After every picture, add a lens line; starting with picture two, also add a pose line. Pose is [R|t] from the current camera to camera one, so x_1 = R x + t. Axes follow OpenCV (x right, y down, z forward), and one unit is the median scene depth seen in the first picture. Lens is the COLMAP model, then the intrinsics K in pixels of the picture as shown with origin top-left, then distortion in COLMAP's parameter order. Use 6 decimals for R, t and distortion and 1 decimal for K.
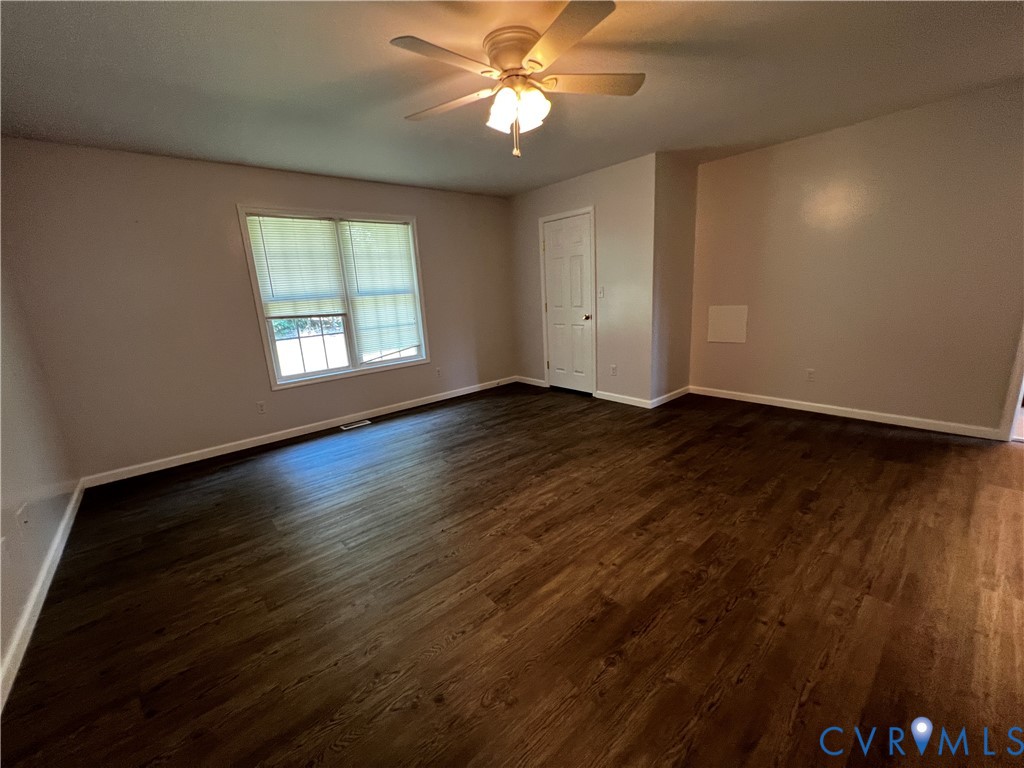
lens RADIAL K [[409.9, 0, 511.6], [0, 409.9, 378.9], [0, 0, 1]] dist [-0.001141, -0.000260]
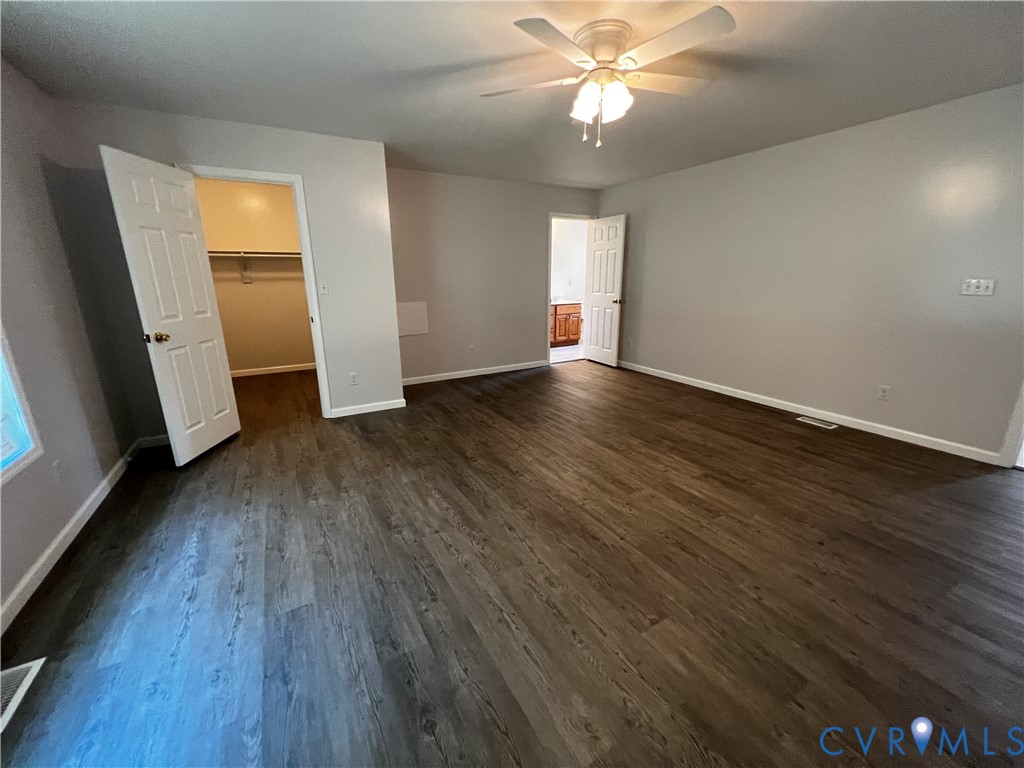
lens RADIAL K [[409.9, 0, 506.2], [0, 409.9, 384.1], [0, 0, 1]] dist [-0.001141, -0.000260]
pose [[0.198145, -0.200299, 0.959489, -0.724456], [0.209838, 0.964871, 0.158089, -0.111549], [-0.957448, 0.170013, 0.233215, 0.691500]]
